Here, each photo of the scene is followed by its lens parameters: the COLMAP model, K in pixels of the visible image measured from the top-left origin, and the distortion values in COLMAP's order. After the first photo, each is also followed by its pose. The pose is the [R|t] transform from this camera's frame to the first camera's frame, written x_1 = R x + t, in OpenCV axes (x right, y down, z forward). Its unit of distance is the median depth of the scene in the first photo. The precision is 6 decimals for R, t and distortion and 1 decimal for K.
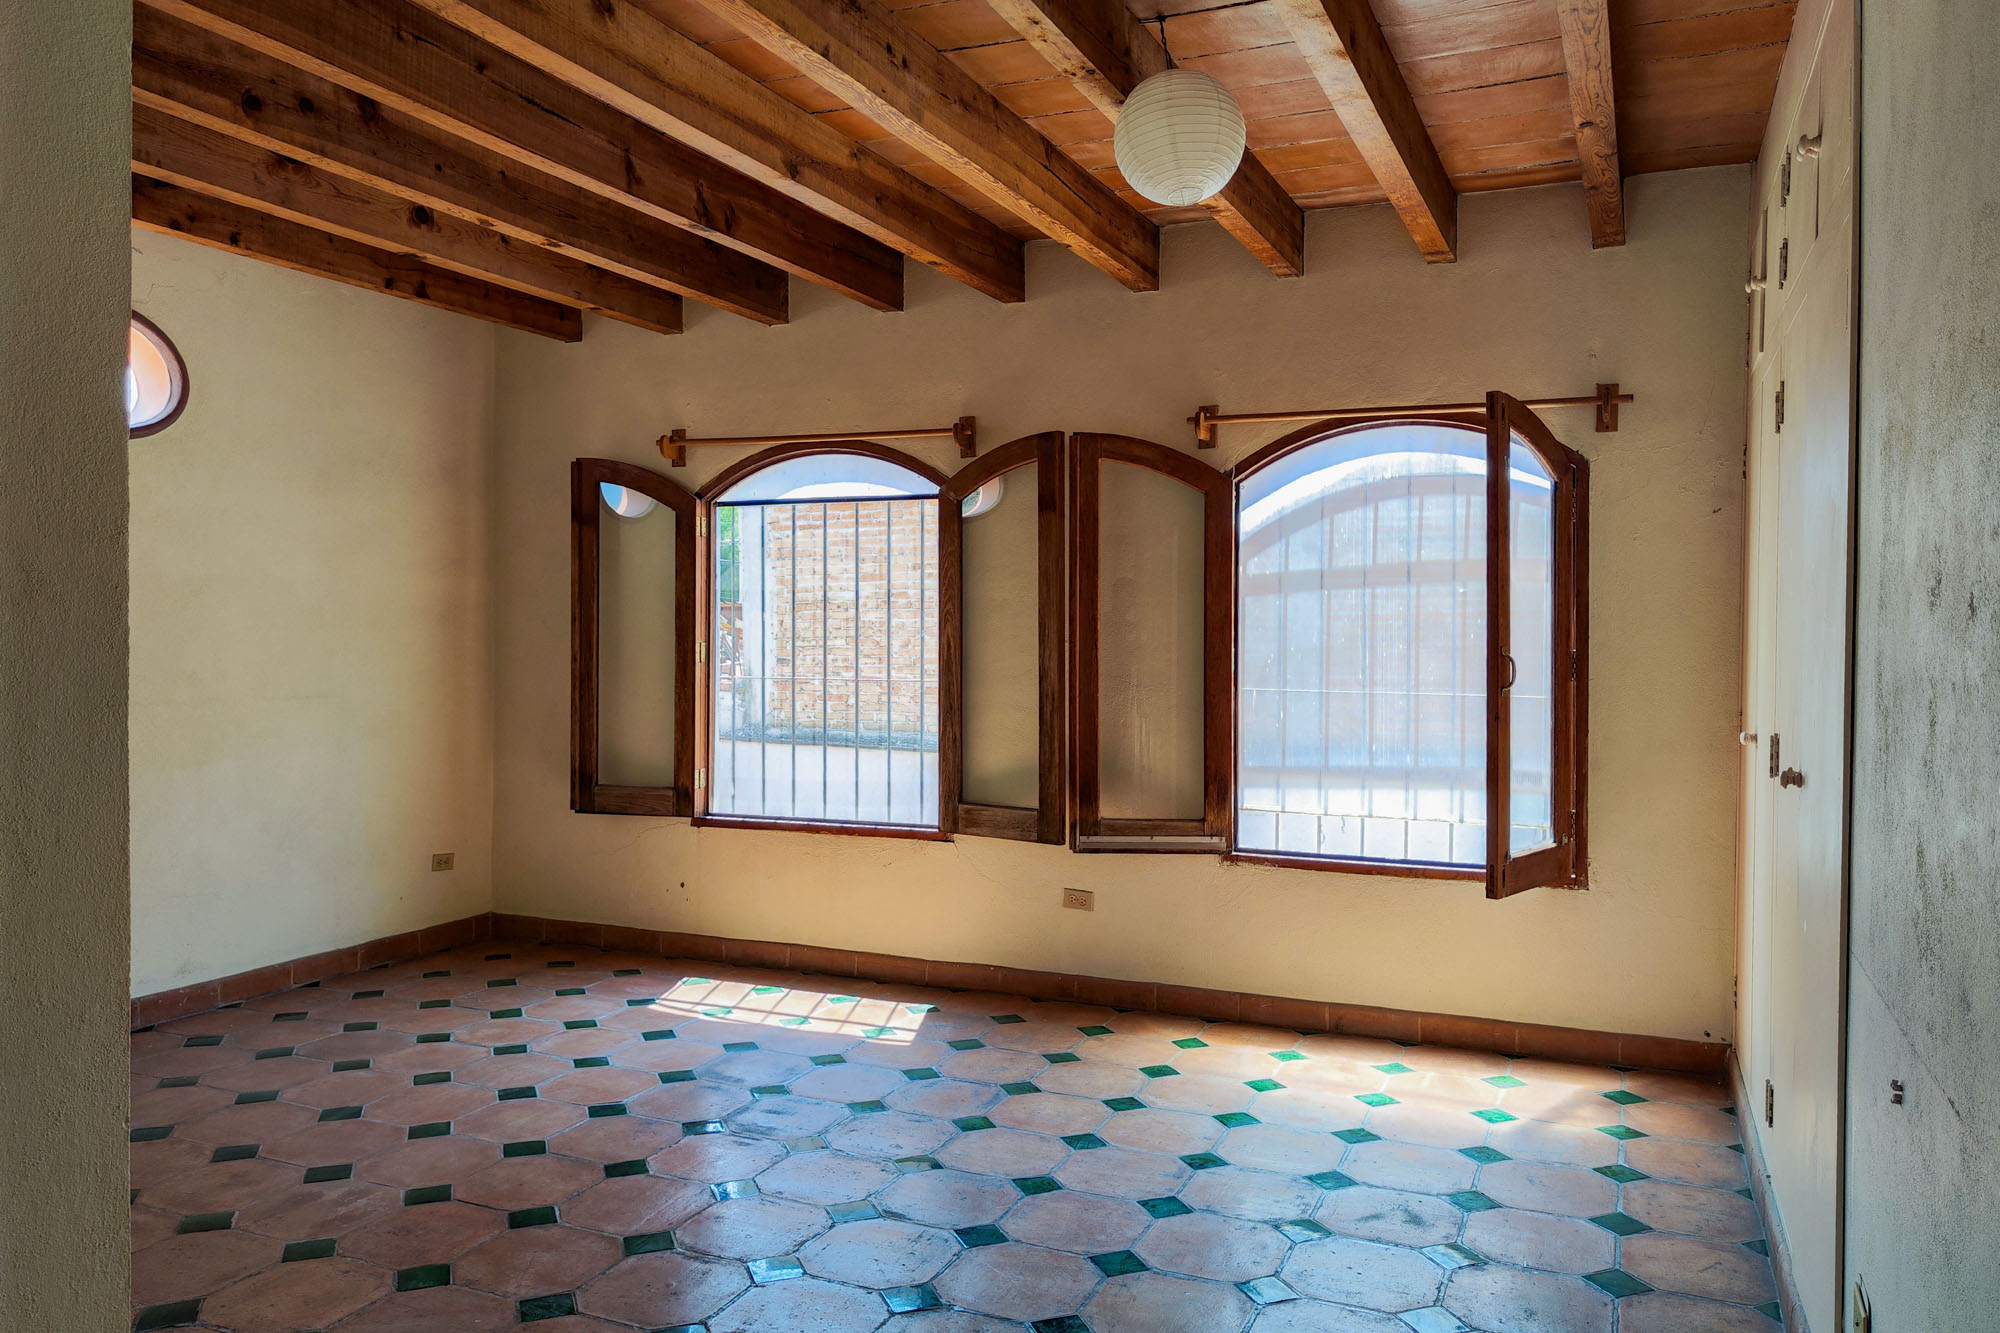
lens RADIAL K [[1480.8, 0, 993.5], [0, 1480.8, 641.7], [0, 0, 1]] dist [0.006914, -0.003461]
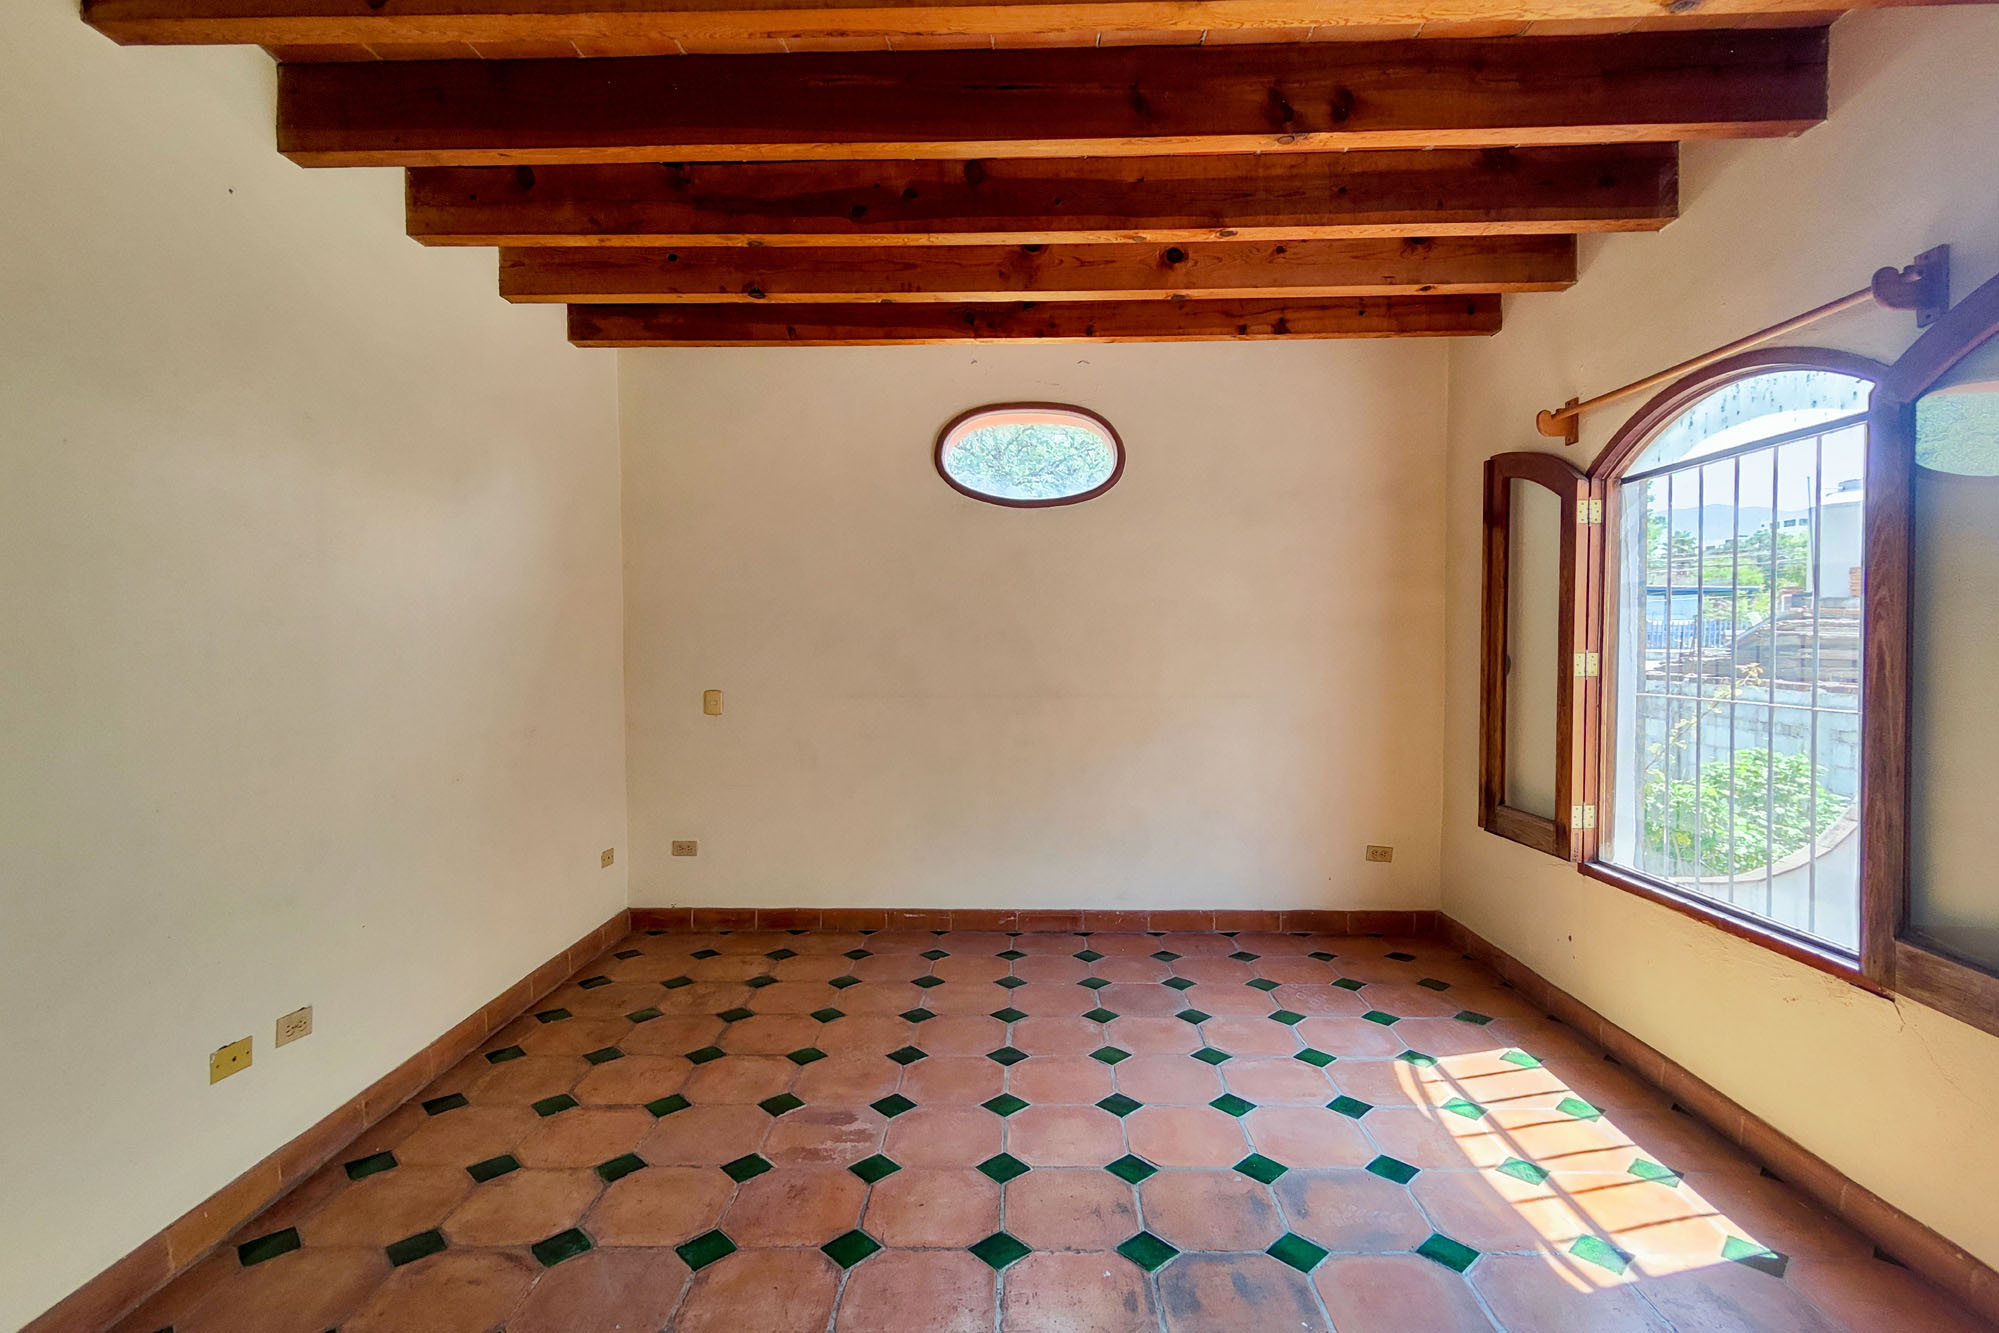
lens RADIAL K [[950.9, 0, 999.5], [0, 950.9, 666.5], [0, 0, 1]] dist [0.023504, -0.016809]
pose [[0.377308, 0.019181, -0.925889, 0.194377], [0.000018, 0.999785, 0.020719, -0.003037], [0.926088, -0.007834, 0.377227, 0.559696]]
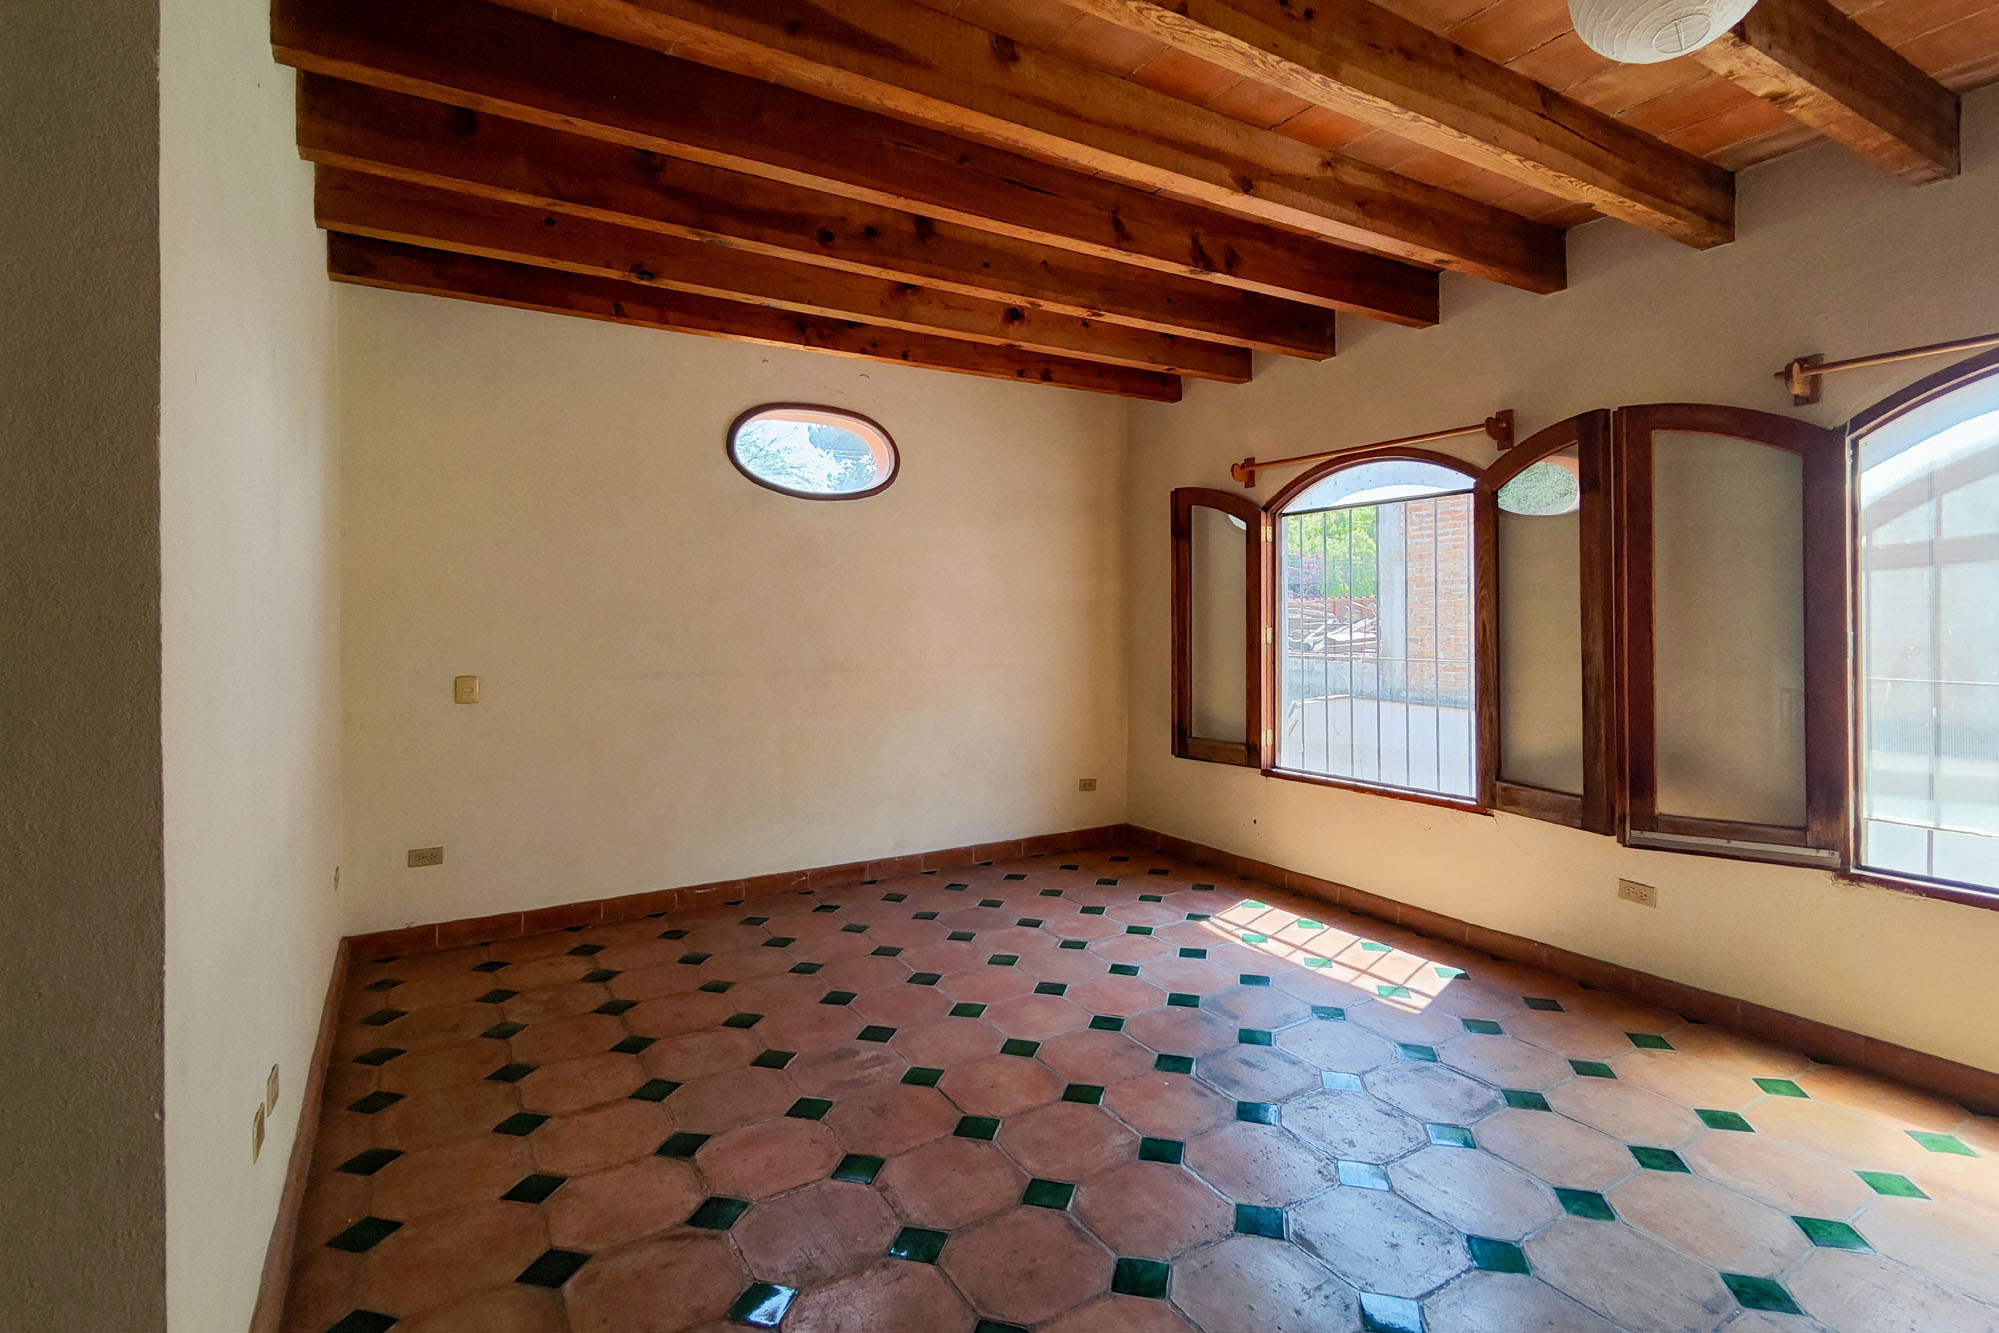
lens RADIAL K [[913.2, 0, 993.8], [0, 913.2, 619.8], [0, 0, 1]] dist [0.015209, -0.006082]
pose [[0.801709, -0.008957, -0.597648, 0.085810], [0.005733, 0.999957, -0.007296, -0.001816], [0.597687, 0.002423, 0.801726, 0.283885]]
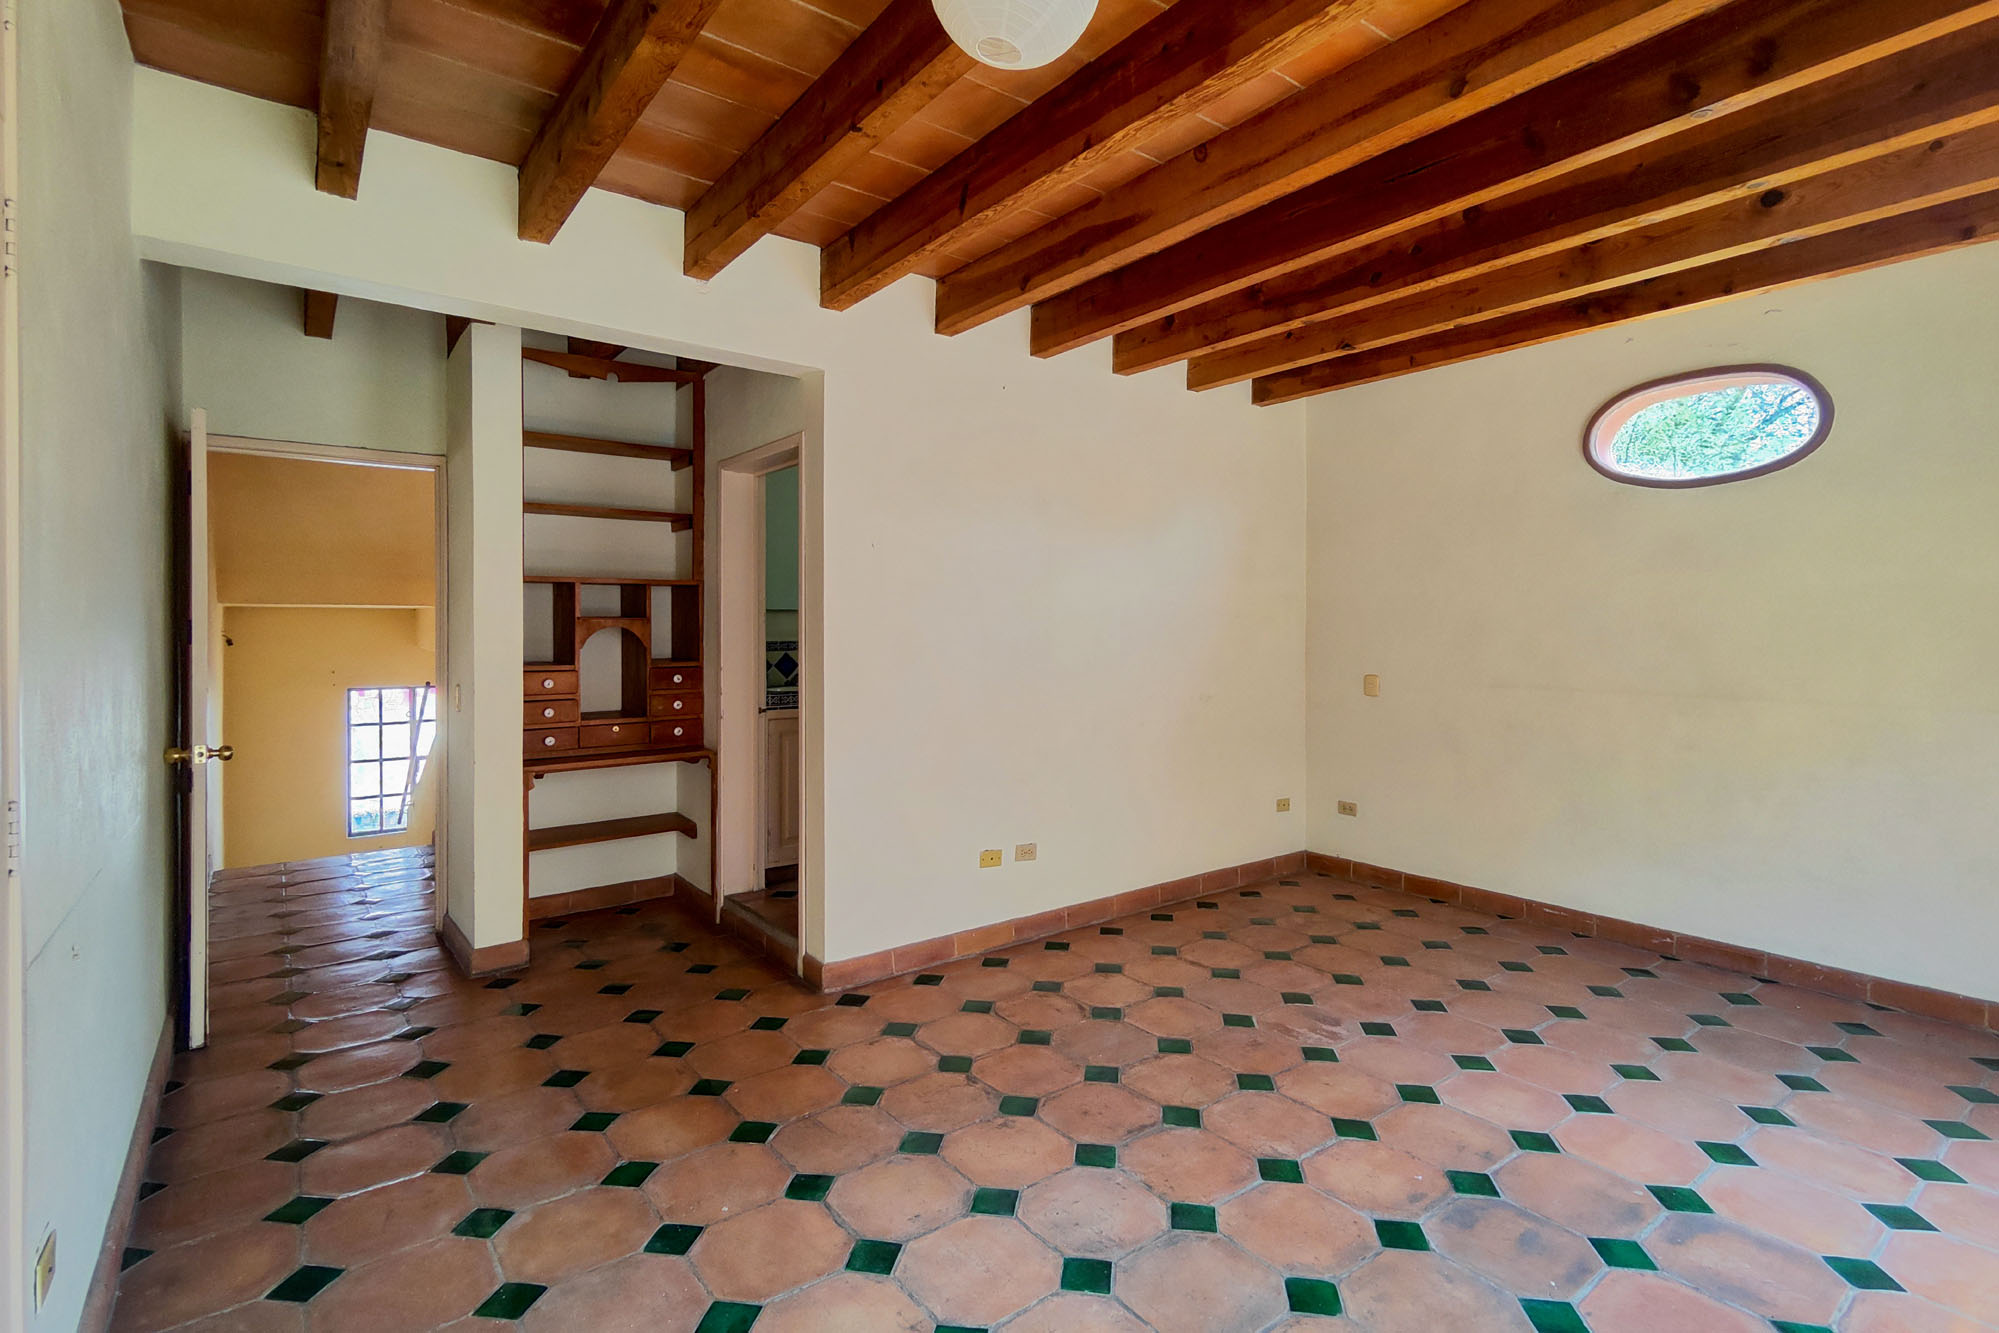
lens RADIAL K [[910.4, 0, 991.6], [0, 910.4, 635.1], [0, 0, 1]] dist [0.001193, 0.000094]
pose [[-0.485545, -0.000560, -0.874212, 0.331671], [-0.009461, 0.999945, 0.004614, -0.006310], [0.874161, 0.010511, -0.485523, 0.772431]]
